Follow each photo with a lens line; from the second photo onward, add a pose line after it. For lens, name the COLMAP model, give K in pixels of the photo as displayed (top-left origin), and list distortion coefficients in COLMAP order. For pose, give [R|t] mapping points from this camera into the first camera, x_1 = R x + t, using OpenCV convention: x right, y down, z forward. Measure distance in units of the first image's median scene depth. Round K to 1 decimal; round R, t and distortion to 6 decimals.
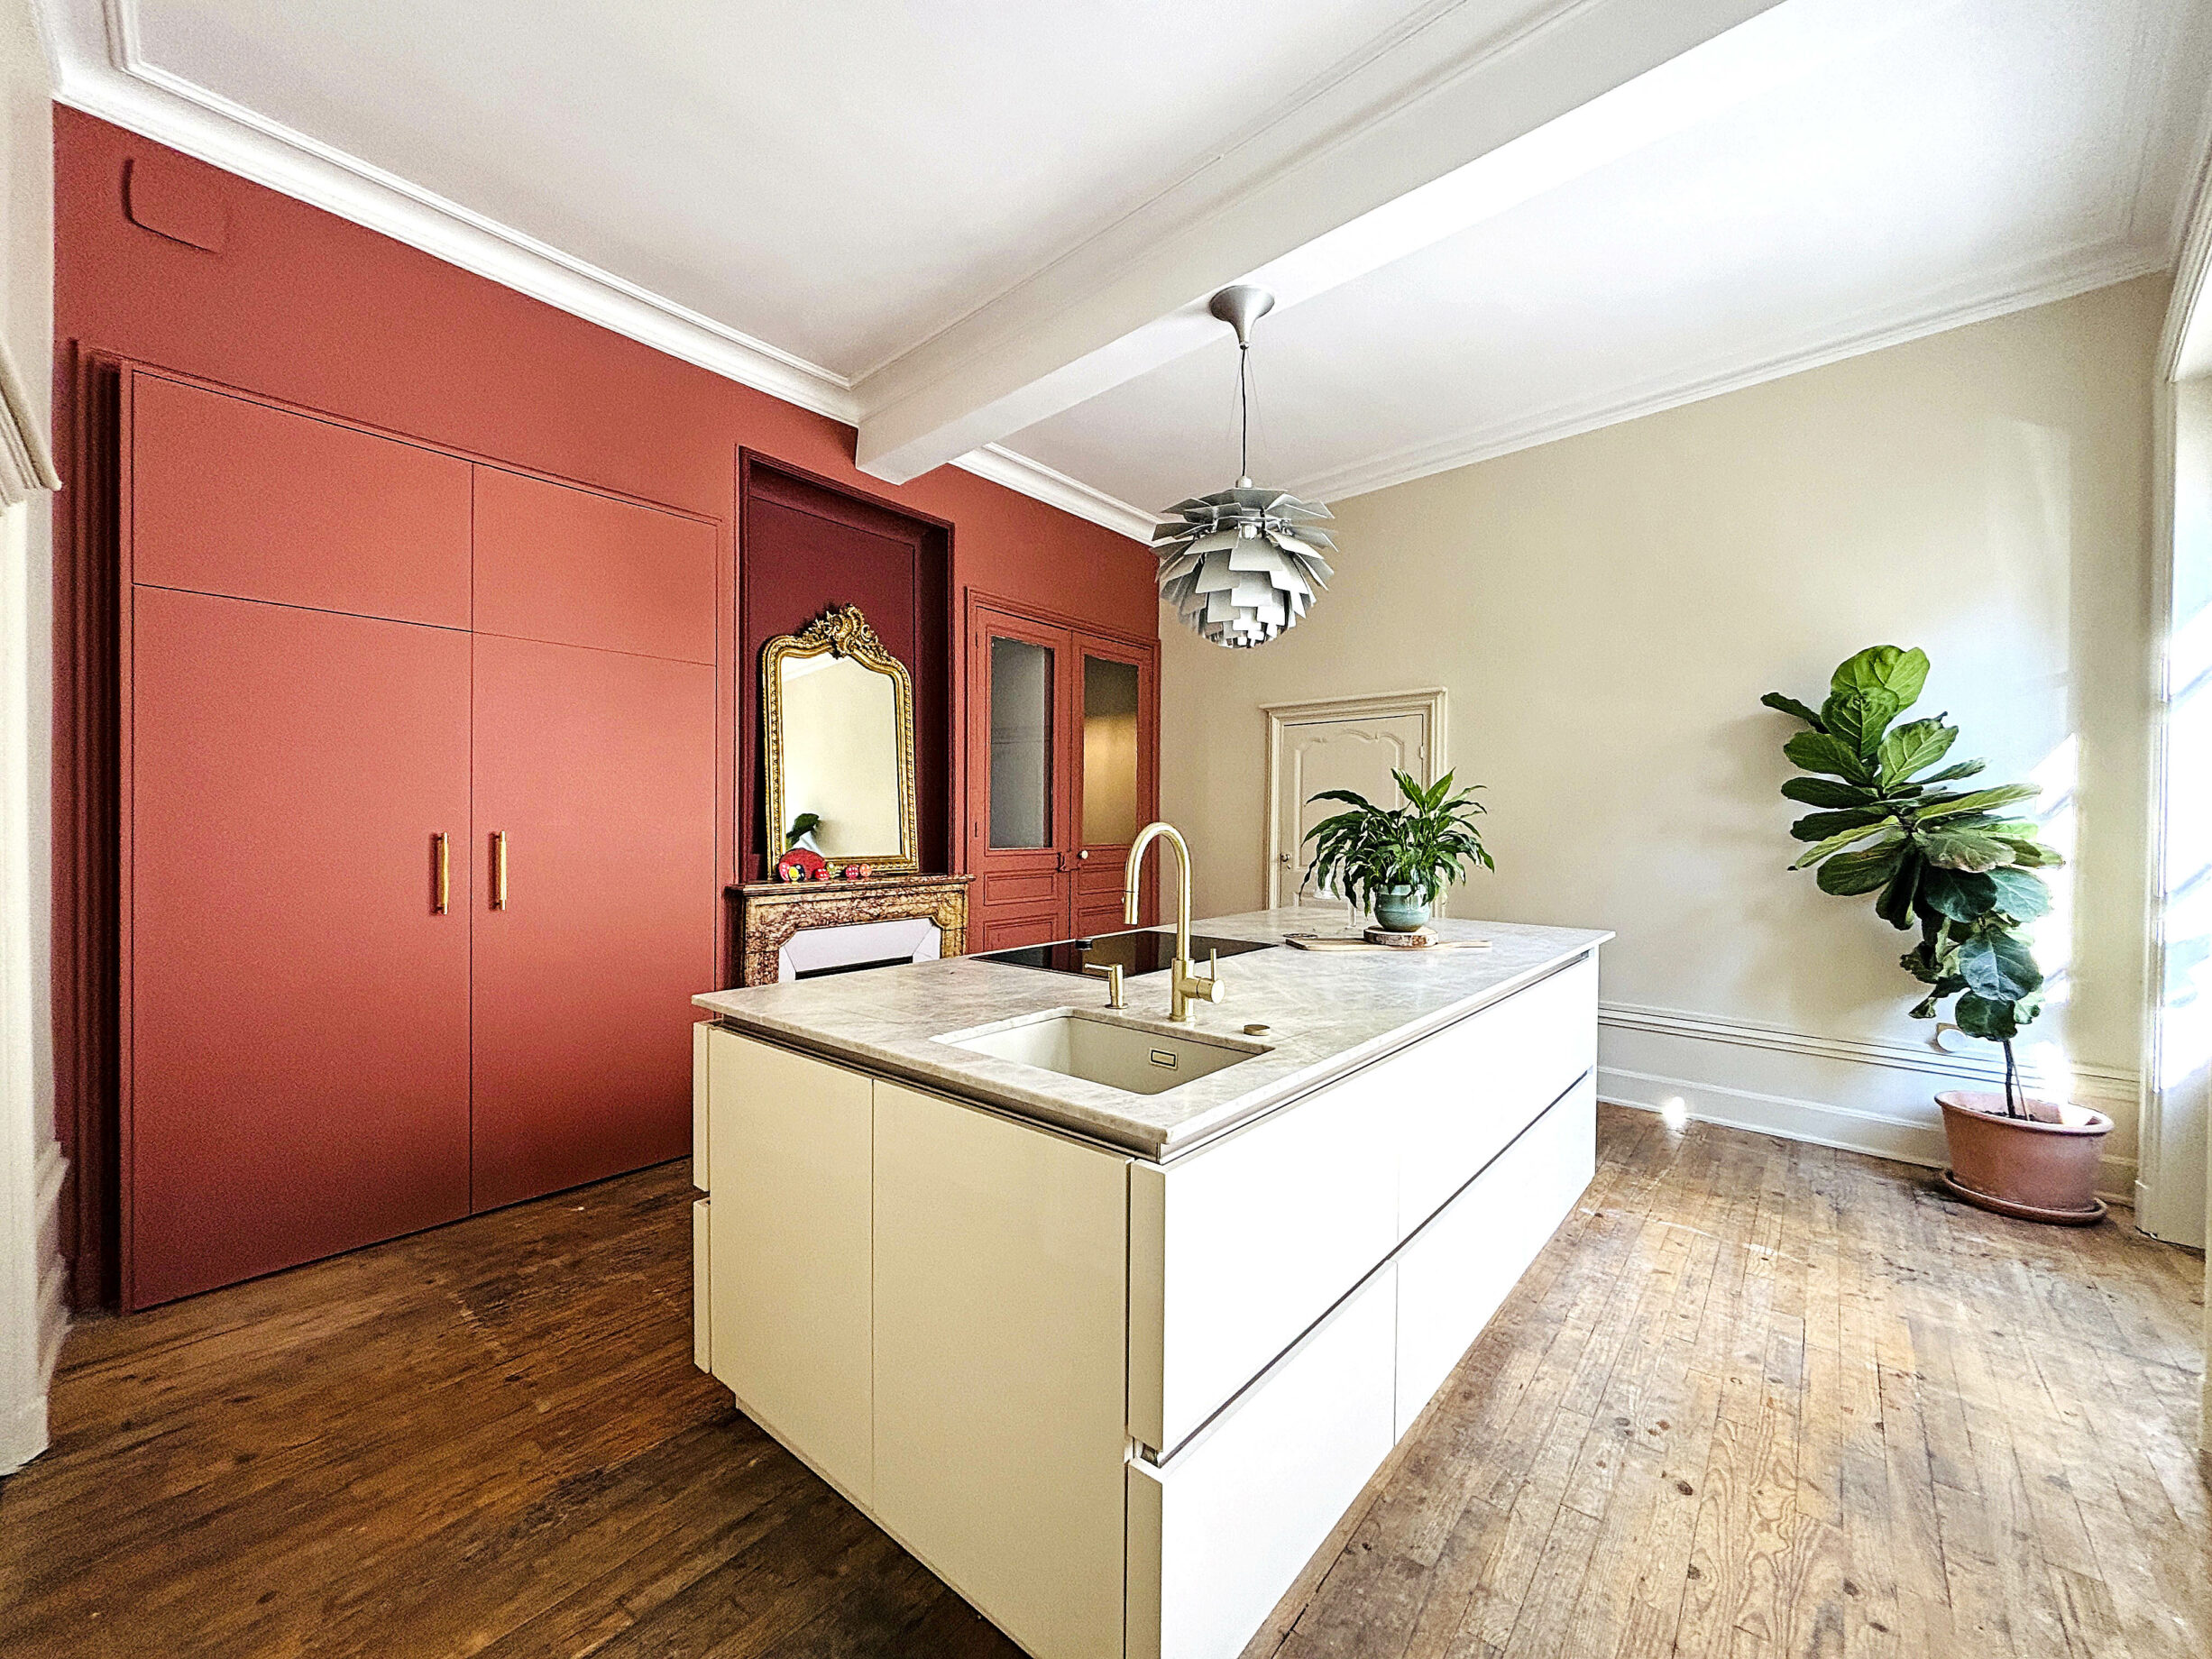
lens RADIAL K [[880.9, 0, 1106.0], [0, 880.9, 829.5], [0, 0, 1]] dist [0.014942, -0.007556]
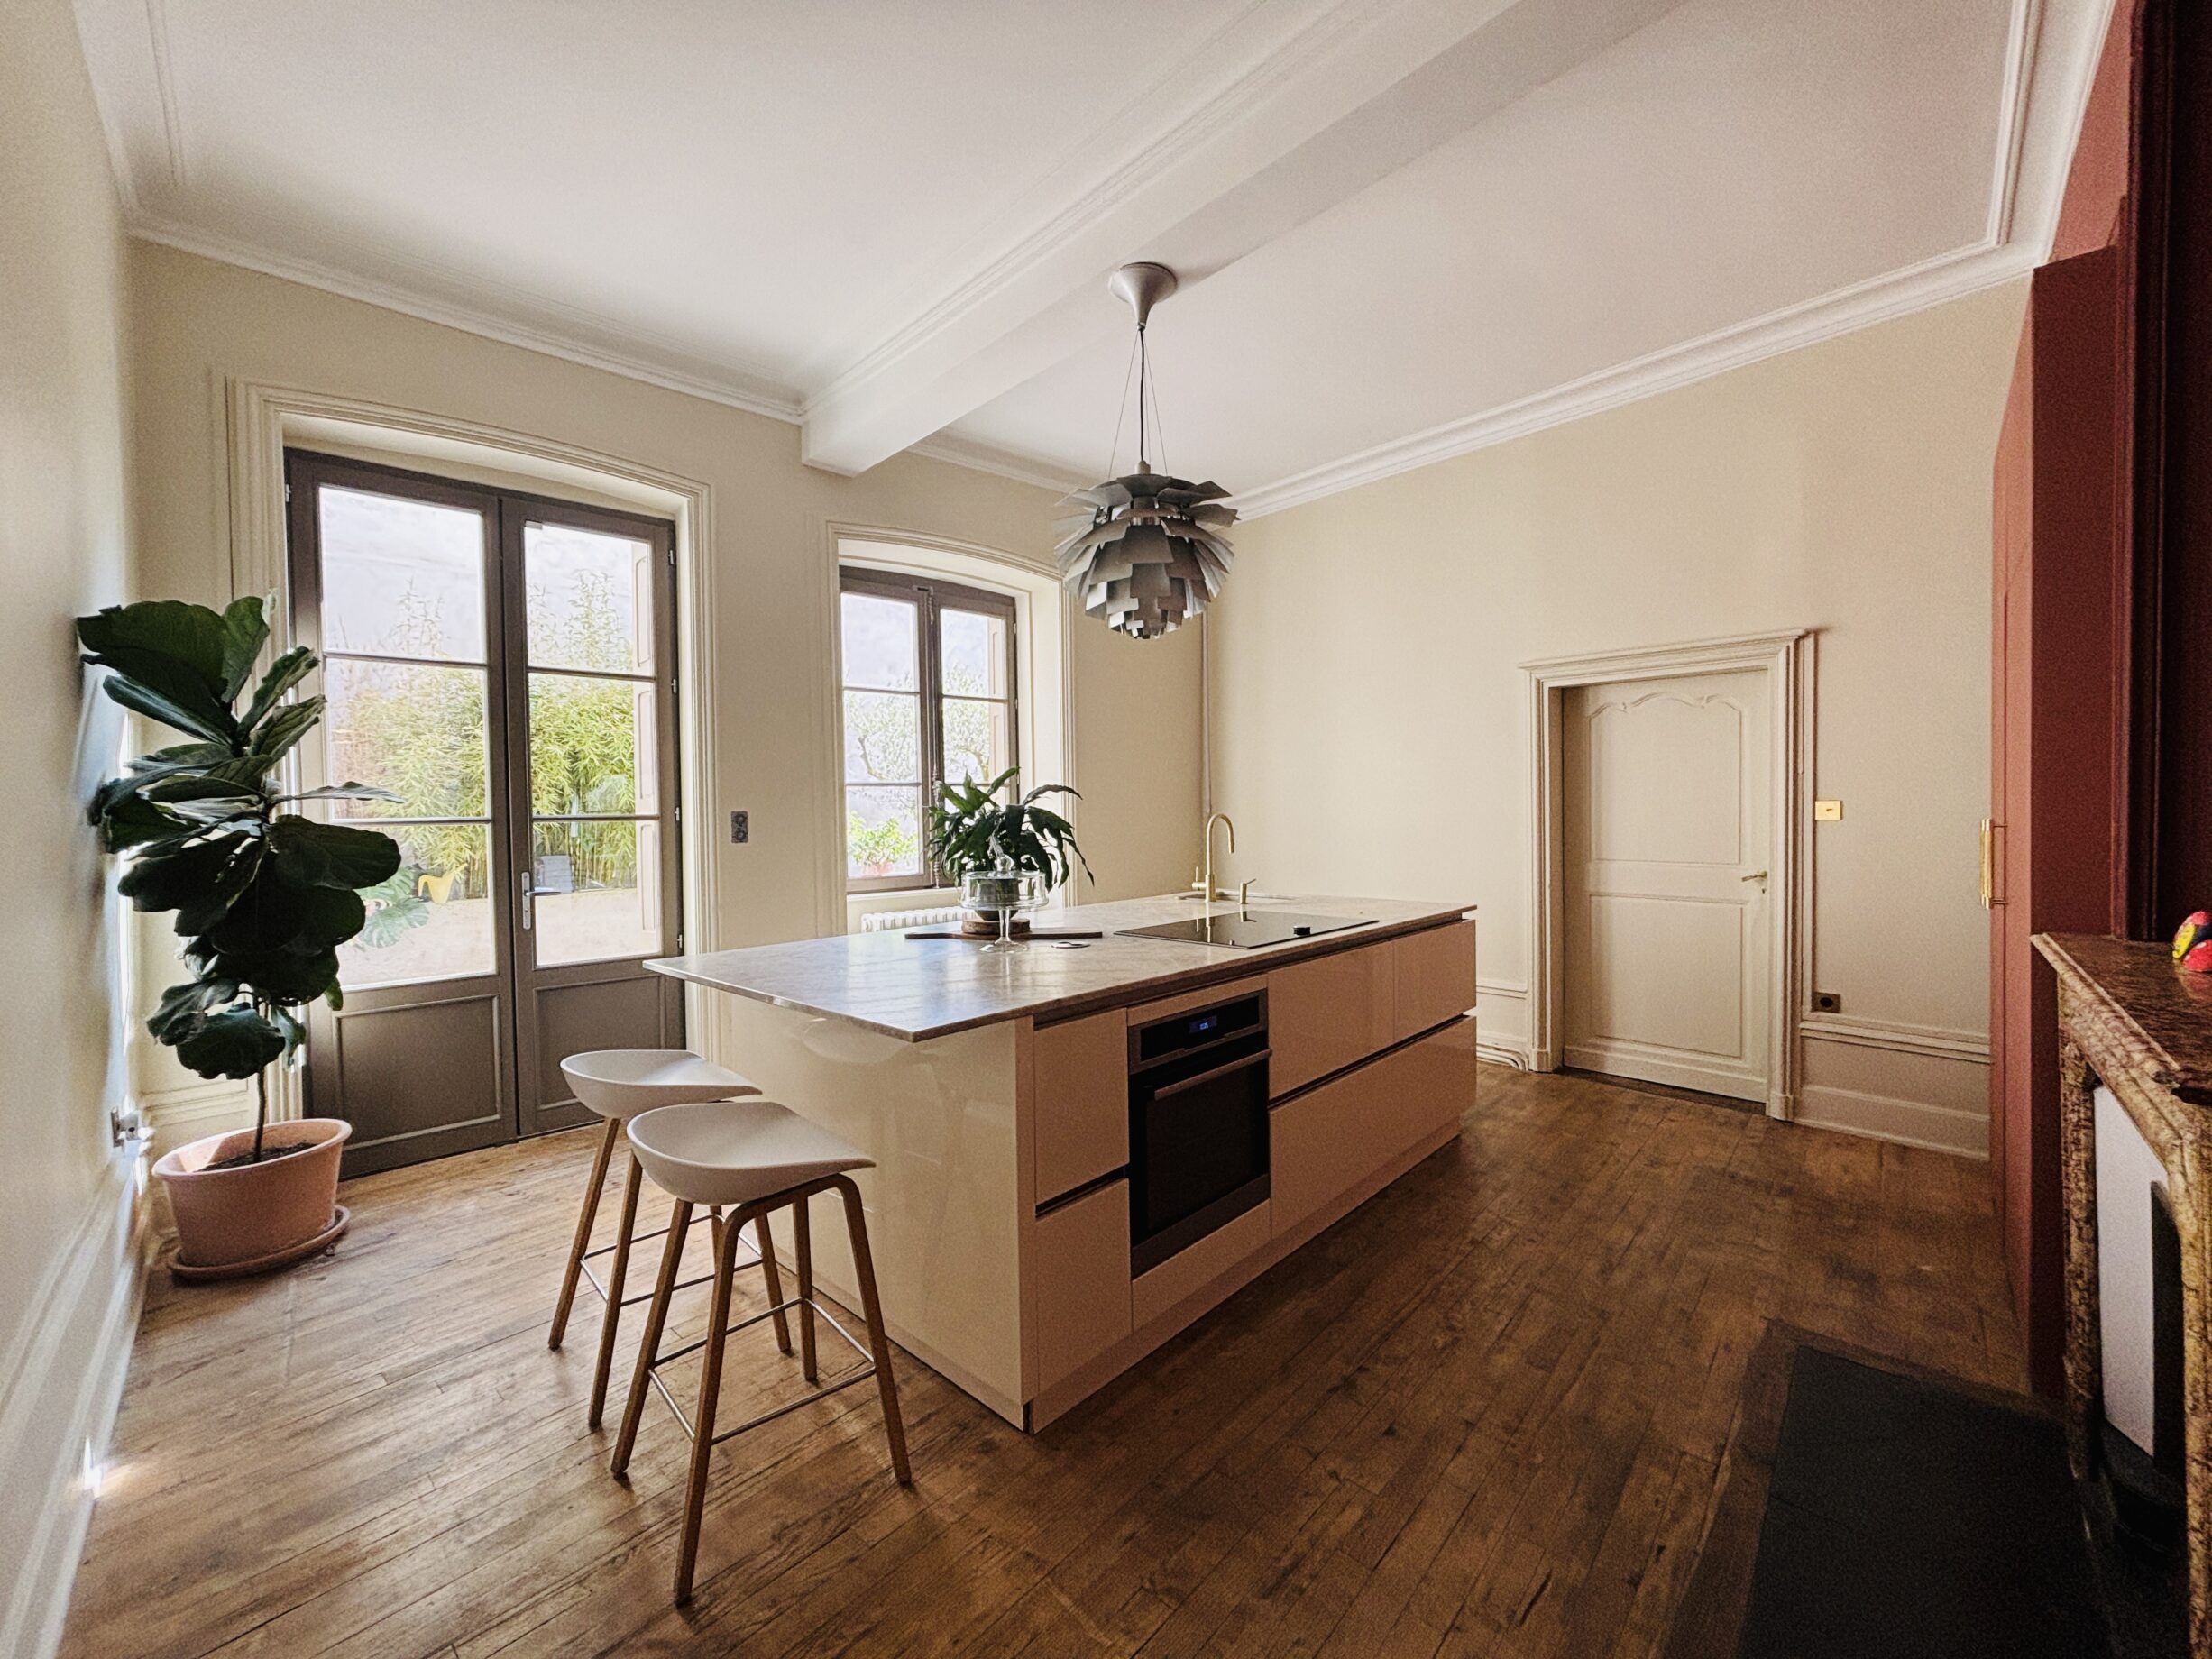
lens RADIAL K [[893.3, 0, 1106.0], [0, 893.3, 829.5], [0, 0, 1]] dist [-0.001111, -0.000047]
pose [[-0.999095, 0.005211, 0.042206, 0.135568], [0.006660, 0.999390, 0.034269, -0.022389], [-0.042002, 0.034519, -0.998521, 1.701455]]
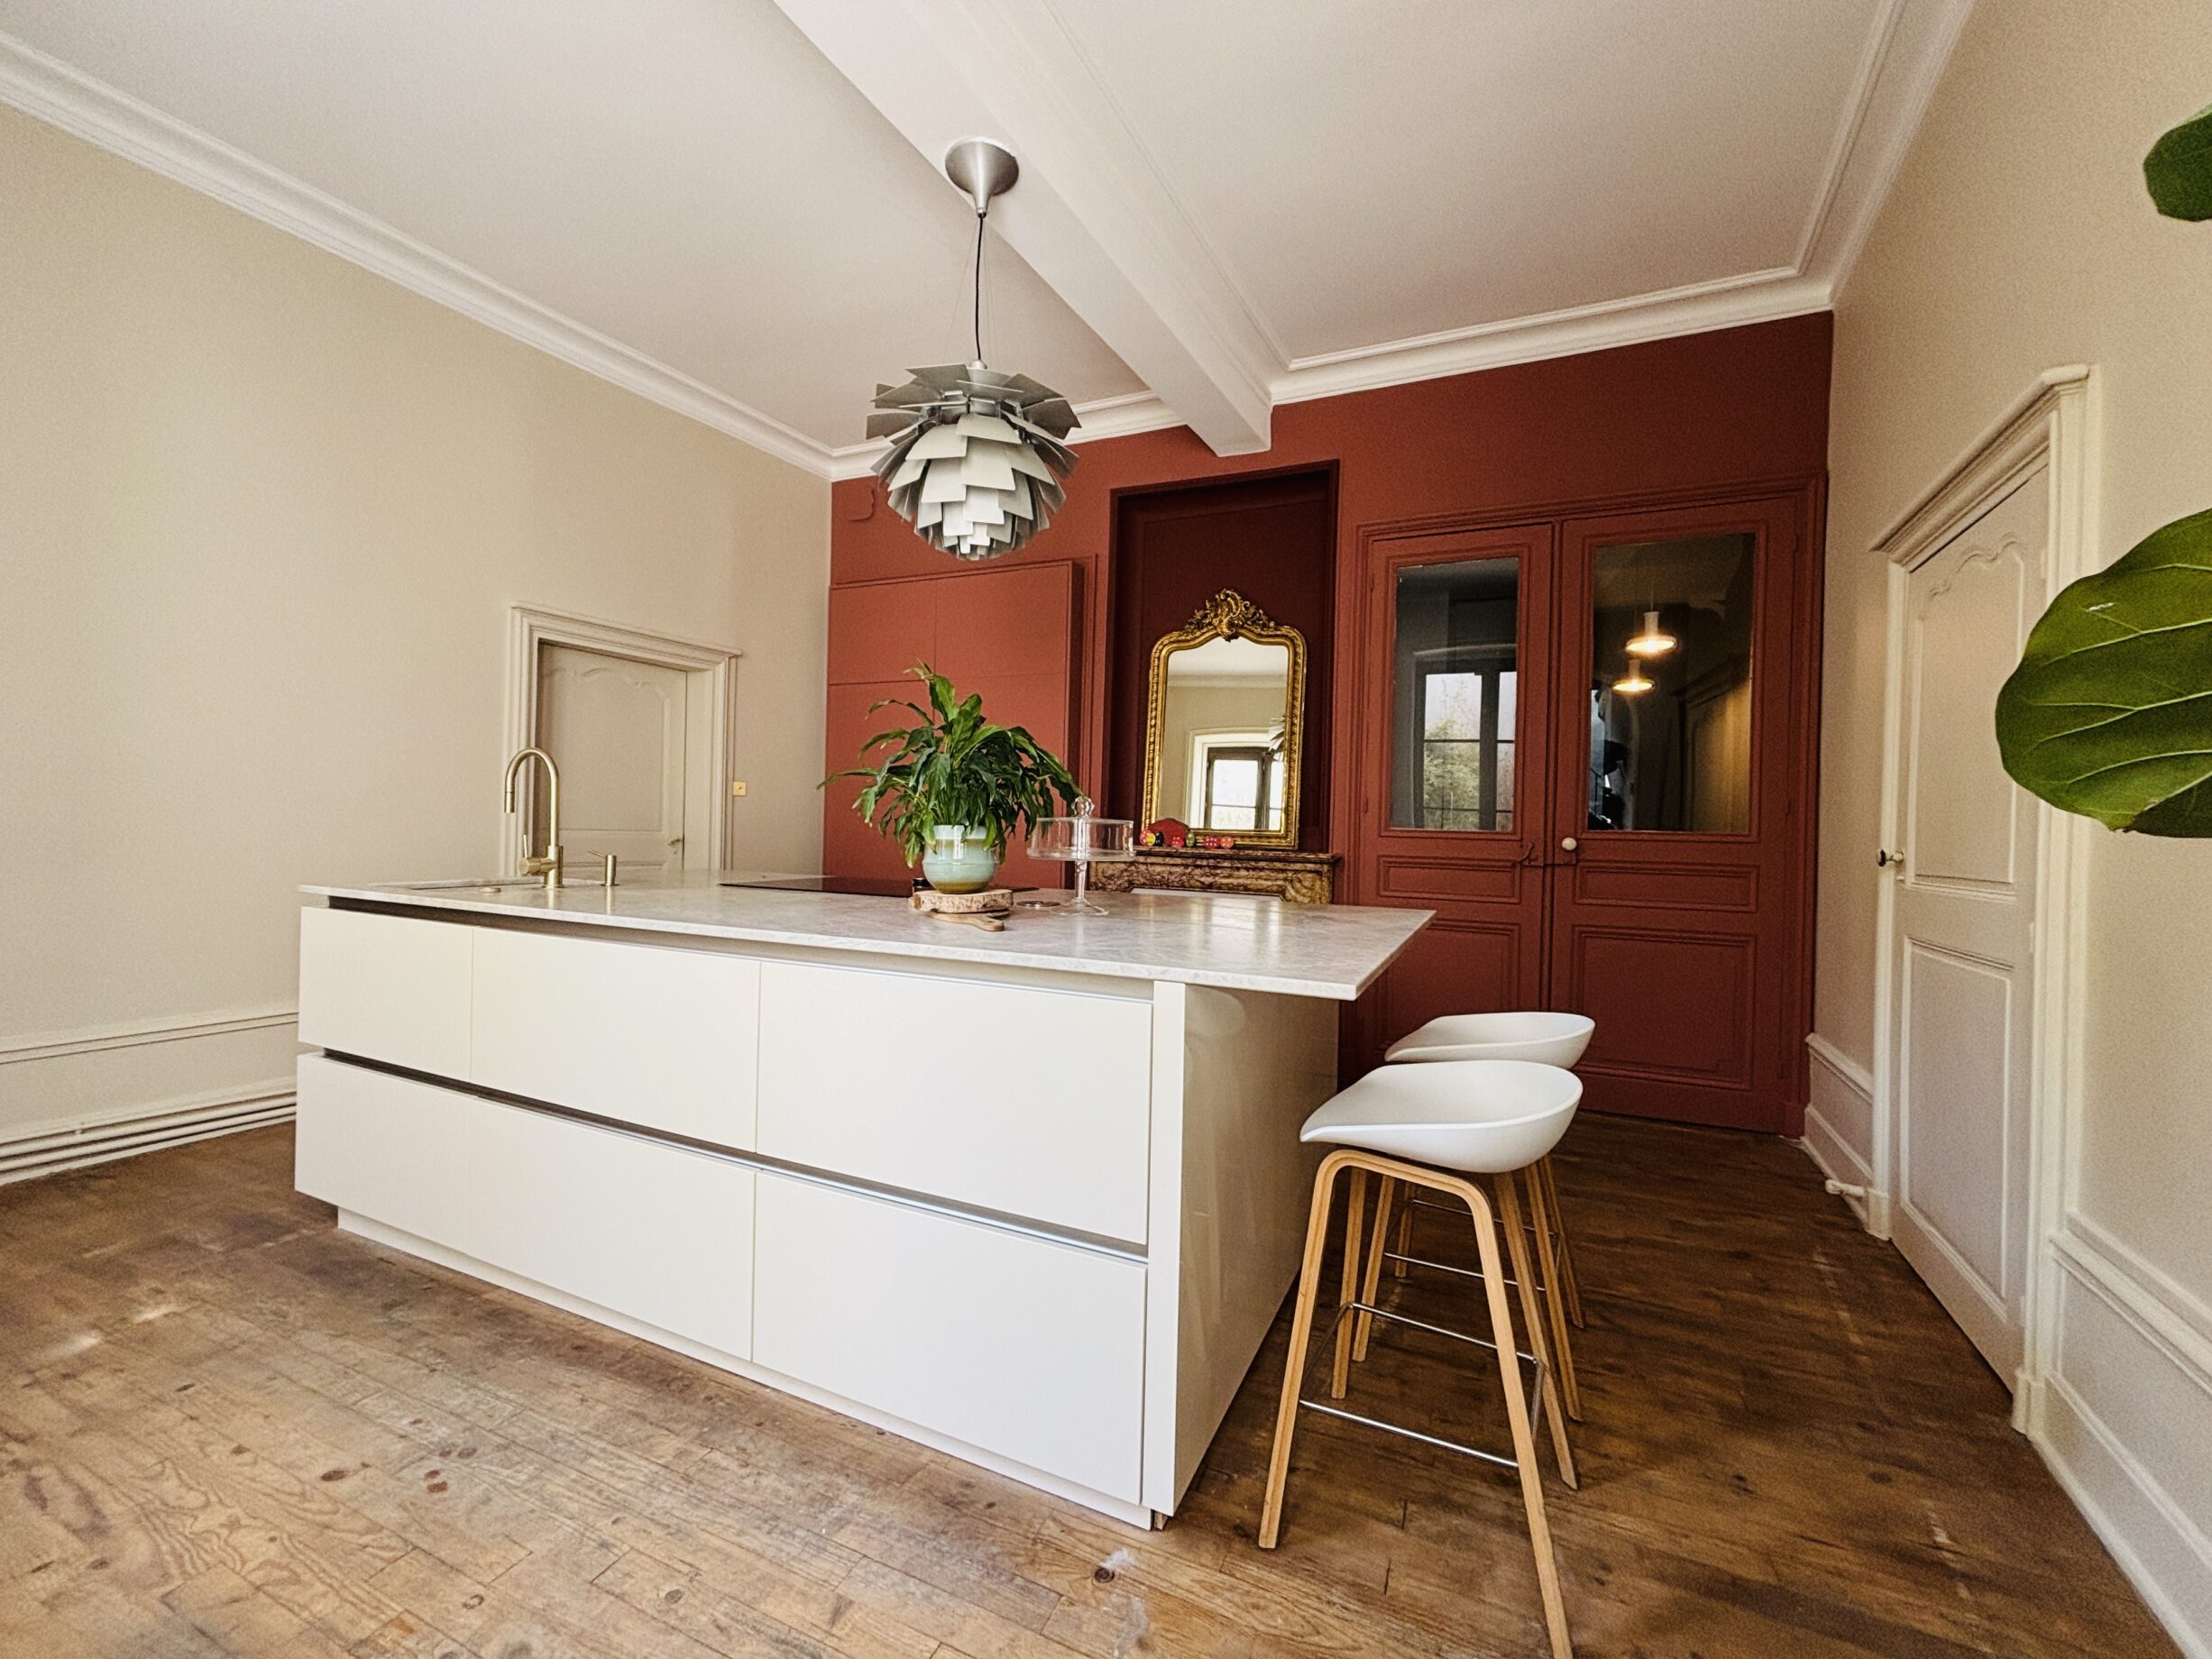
lens RADIAL K [[880.9, 0, 1106.0], [0, 880.9, 829.5], [0, 0, 1]] dist [0.014942, -0.007556]
pose [[0.260890, 0.002807, -0.965364, 0.876156], [-0.032864, 0.999442, -0.005975, 0.054719], [0.964809, 0.033284, 0.260837, 0.774705]]
